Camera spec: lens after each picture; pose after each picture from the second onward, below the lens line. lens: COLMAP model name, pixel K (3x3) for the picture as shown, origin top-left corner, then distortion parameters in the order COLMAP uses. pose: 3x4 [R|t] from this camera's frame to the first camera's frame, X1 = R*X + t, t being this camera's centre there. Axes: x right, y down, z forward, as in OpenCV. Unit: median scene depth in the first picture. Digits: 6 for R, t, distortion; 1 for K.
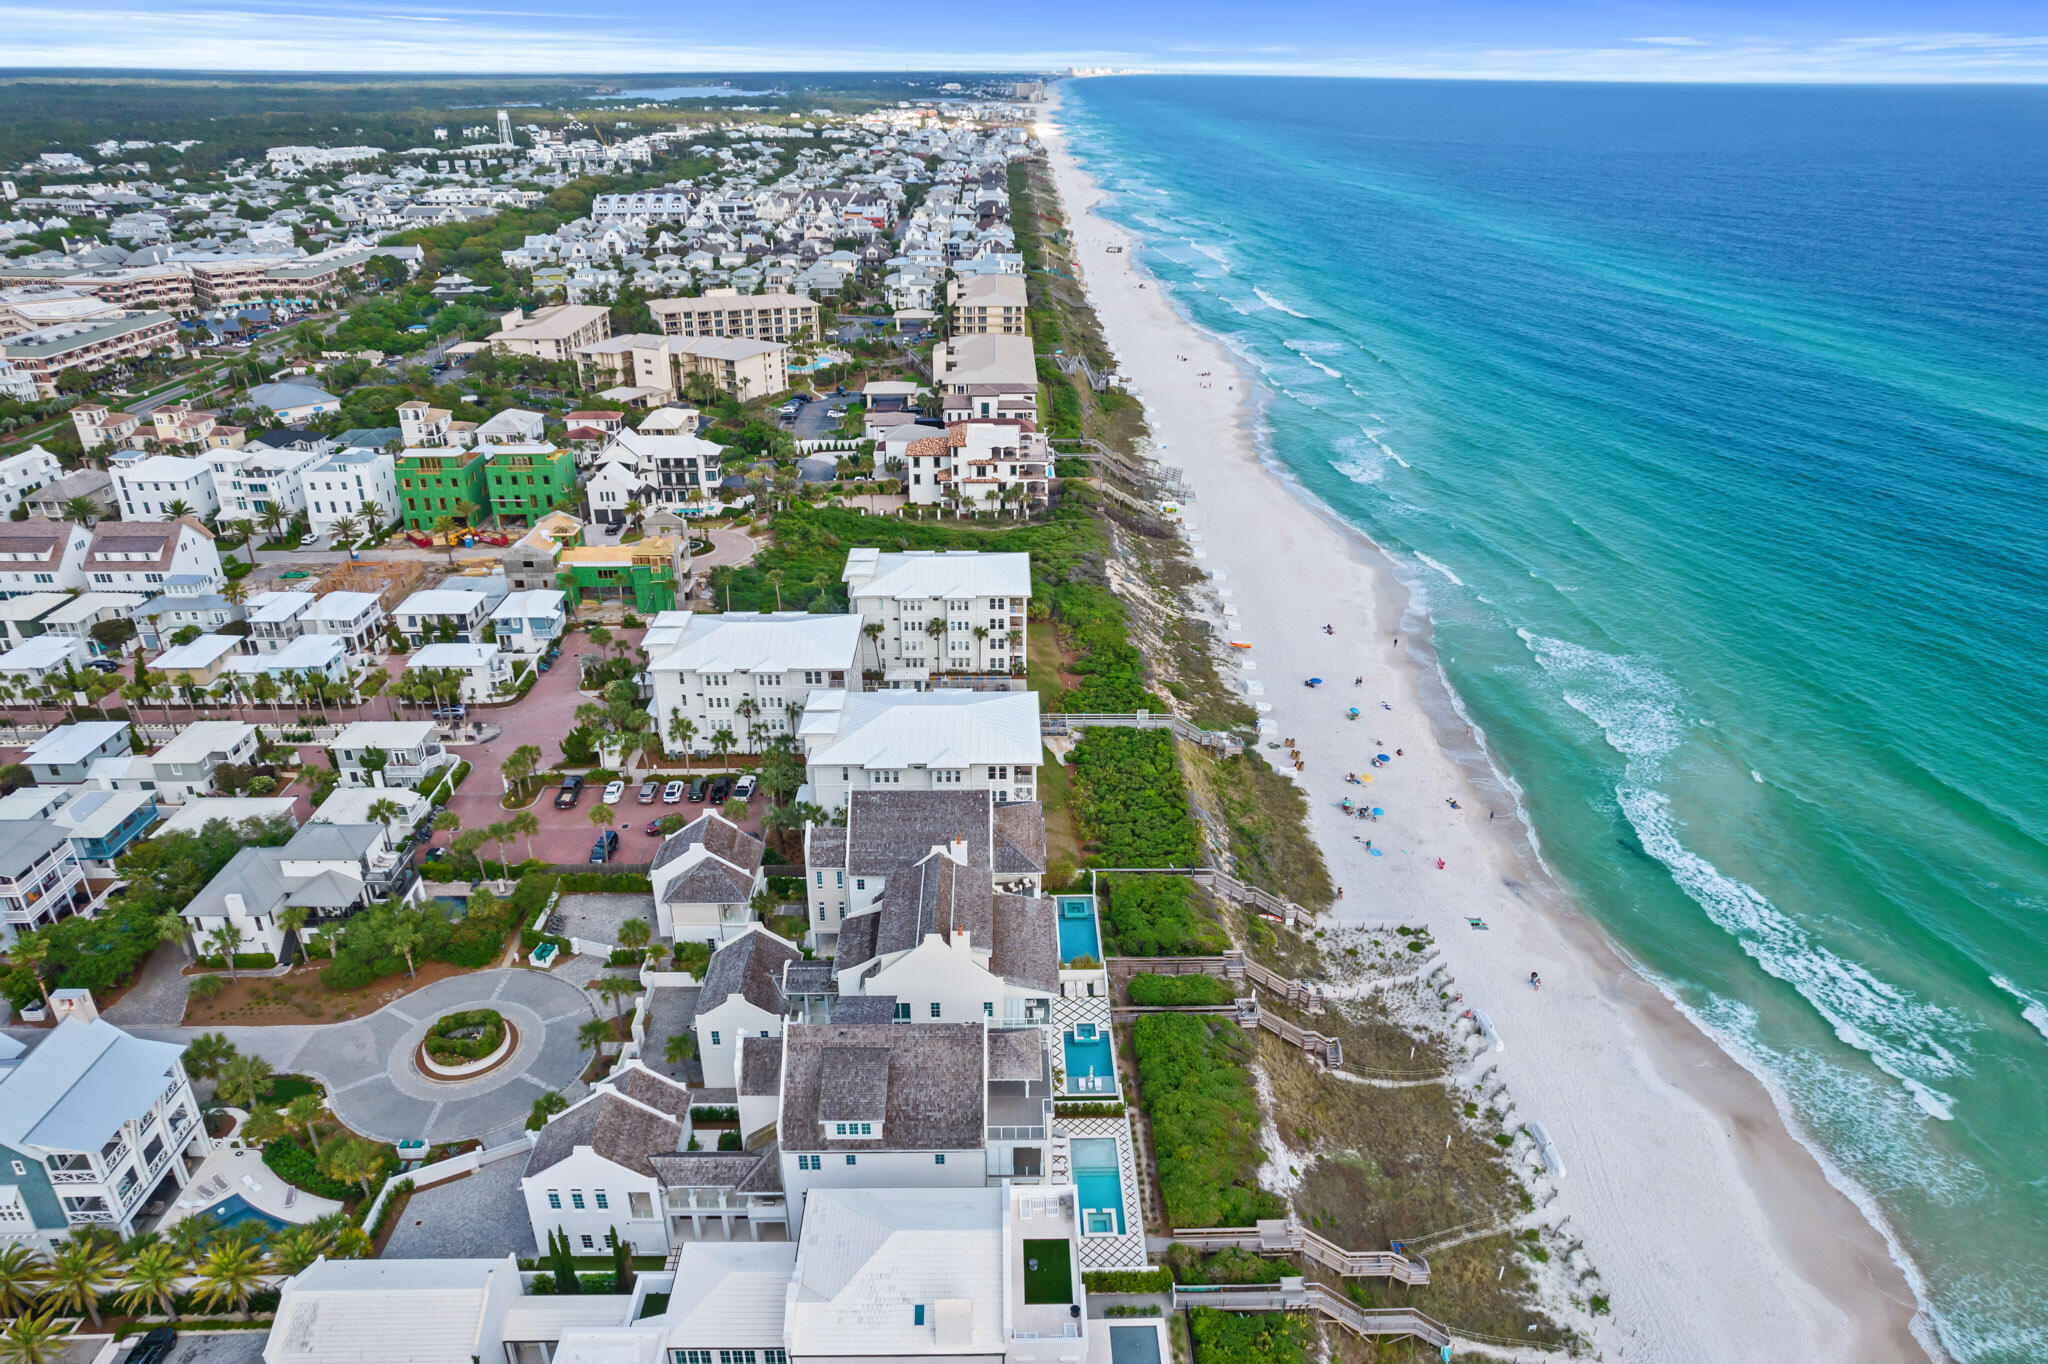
lens RADIAL K [[1311.3, 0, 1031.2], [0, 1311.3, 695.5], [0, 0, 1]] dist [-0.063187, 0.053463]
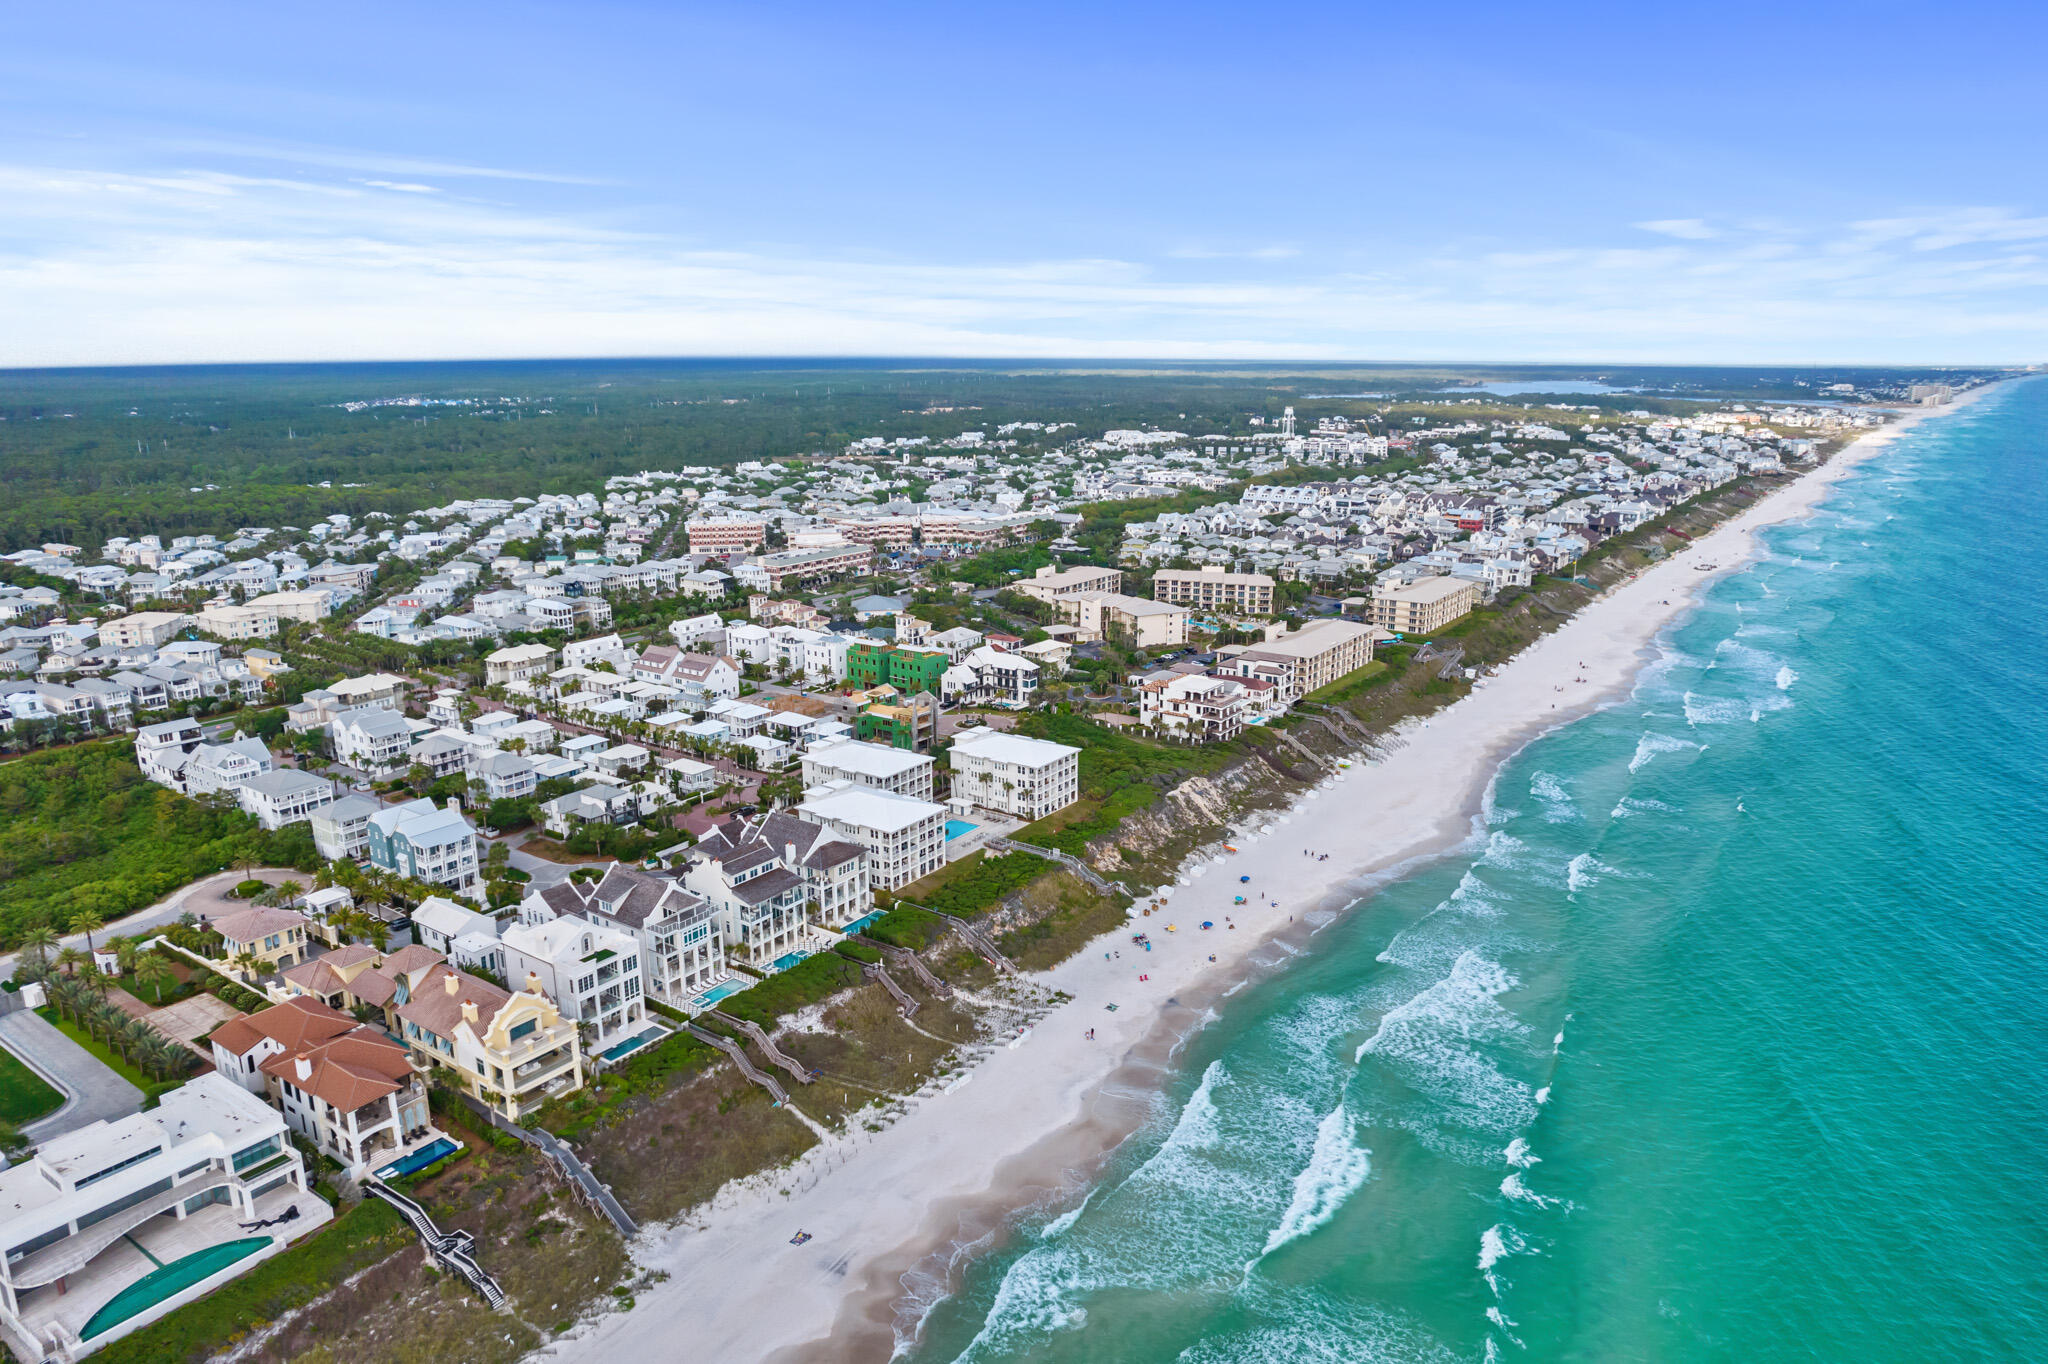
lens RADIAL K [[1311.3, 0, 1031.2], [0, 1311.3, 695.5], [0, 0, 1]] dist [-0.063187, 0.053463]
pose [[0.811275, 0.142365, -0.567067, 0.630162], [-0.252525, 0.960090, -0.120240, 0.021346], [0.527317, 0.240746, 0.814848, -0.209783]]
